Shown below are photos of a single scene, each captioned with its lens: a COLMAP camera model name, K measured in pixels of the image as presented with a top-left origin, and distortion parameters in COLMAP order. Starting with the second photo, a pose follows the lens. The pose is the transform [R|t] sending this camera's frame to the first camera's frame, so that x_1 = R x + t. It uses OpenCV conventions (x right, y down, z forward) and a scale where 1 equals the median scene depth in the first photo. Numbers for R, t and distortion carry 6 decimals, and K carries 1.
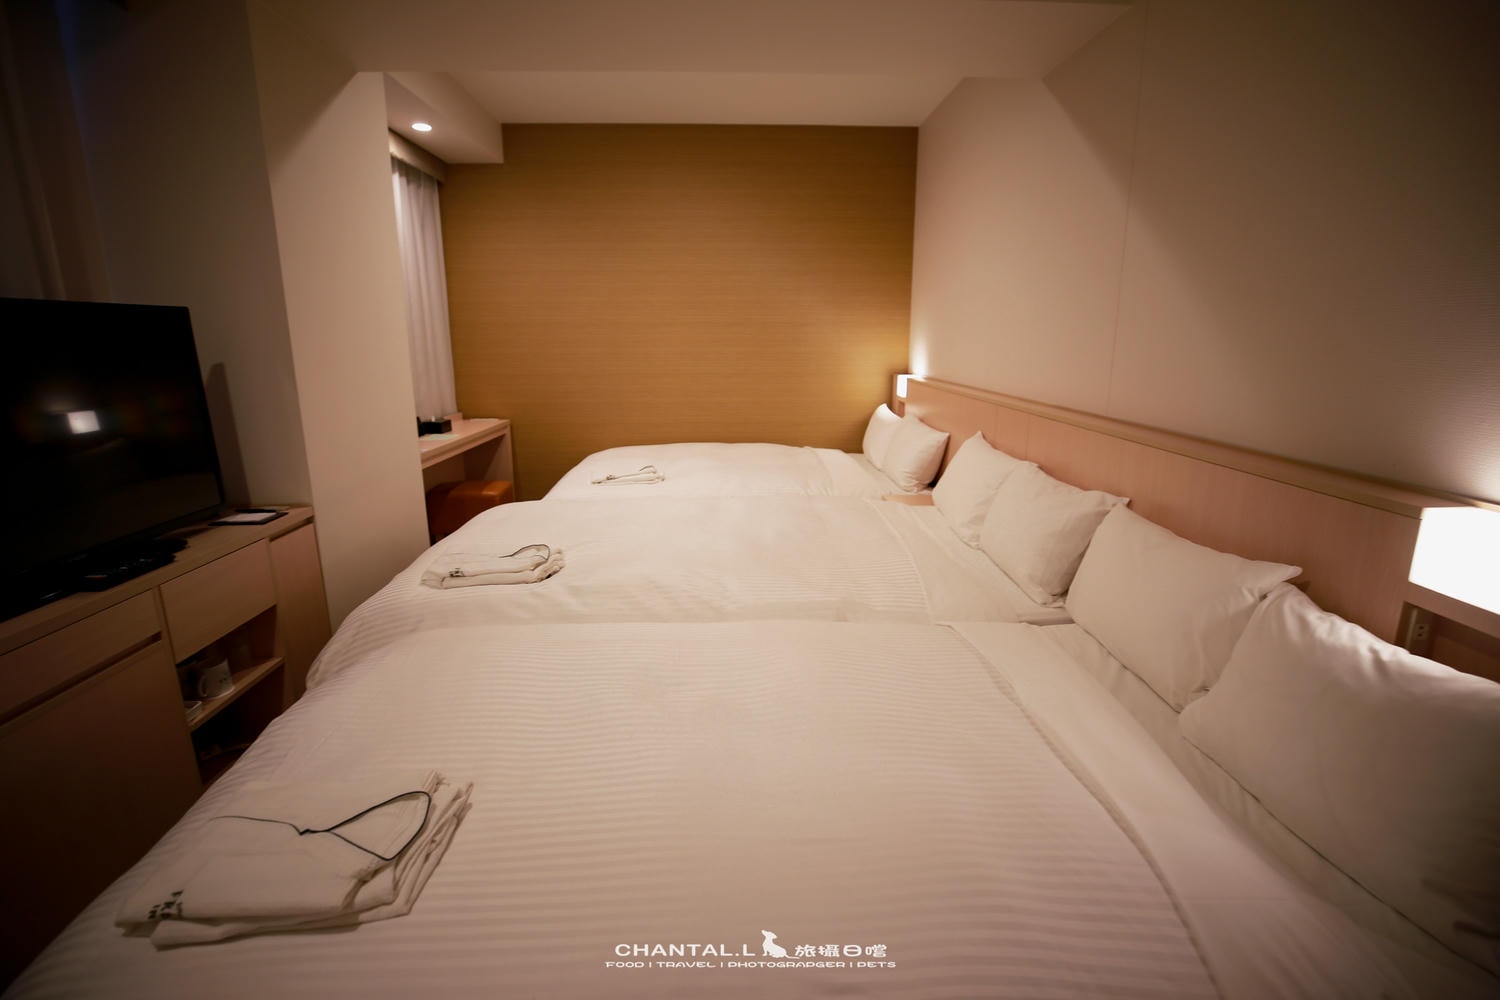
lens RADIAL K [[680.5, 0, 750.0], [0, 680.5, 500.0], [0, 0, 1]] dist [-0.039929, 0.019444]
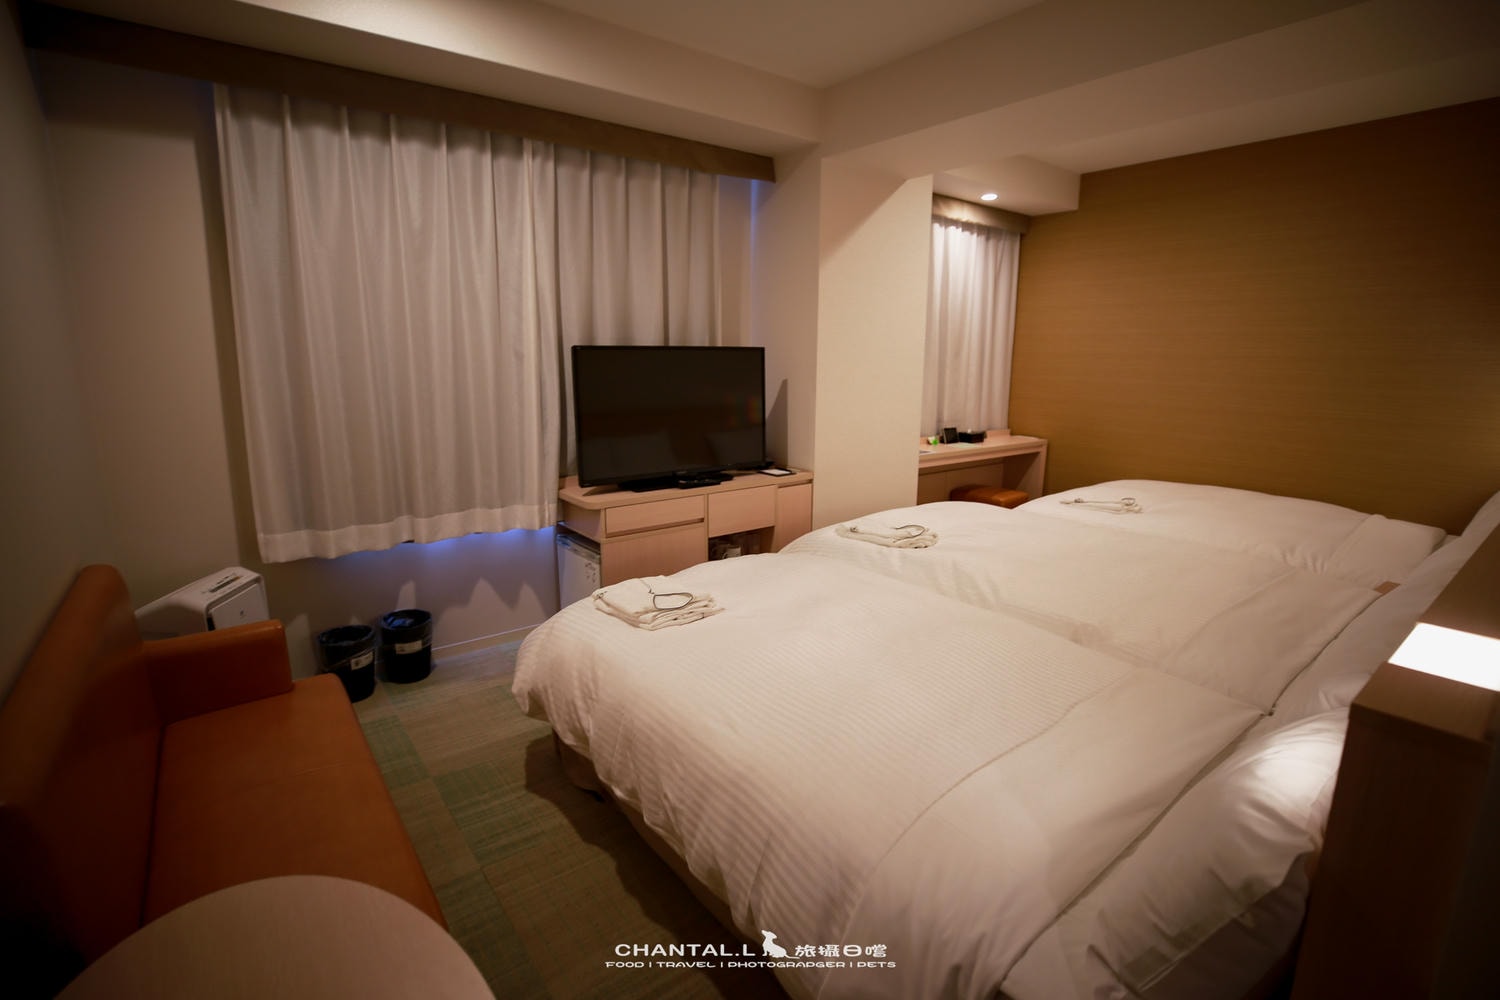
lens RADIAL K [[680.5, 0, 750.0], [0, 680.5, 500.0], [0, 0, 1]] dist [-0.039929, 0.019444]
pose [[0.577906, 0.173061, -0.797543, 0.564204], [-0.196062, 0.978078, 0.070167, -0.011690], [0.792202, 0.115818, 0.599168, -0.057012]]
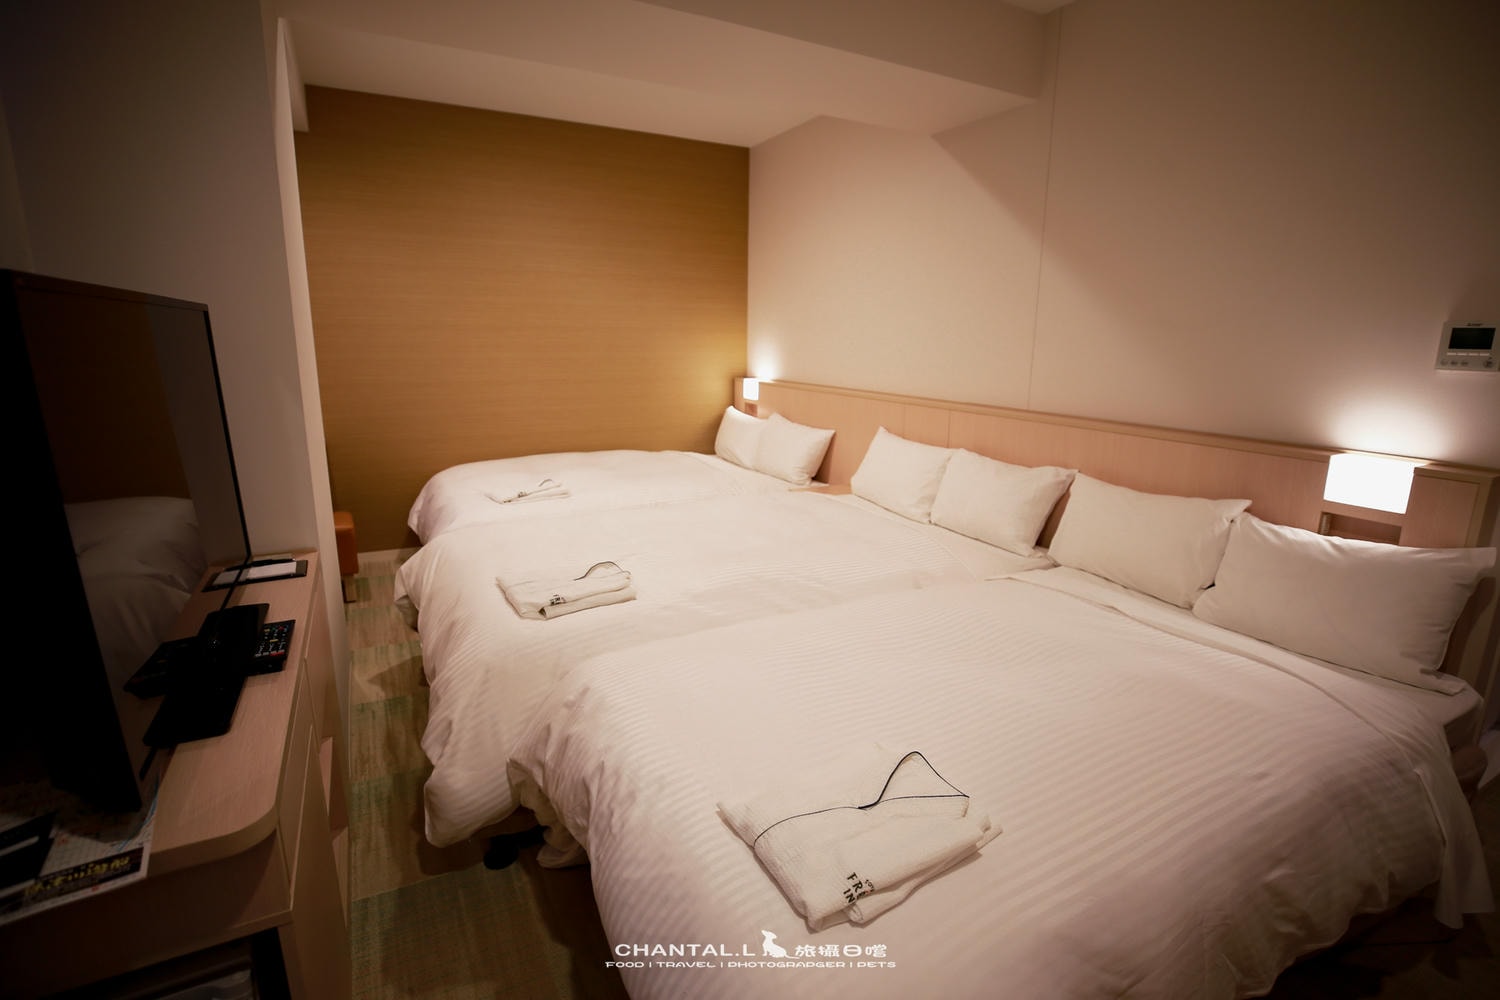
lens RADIAL K [[708.1, 0, 751.7], [0, 708.1, 490.9], [0, 0, 1]] dist [-0.001807, 0.000181]
pose [[0.892132, -0.079499, 0.444724, -0.587685], [0.089422, 0.995993, -0.001339, -0.014691], [-0.442836, 0.040963, 0.895667, 0.012836]]
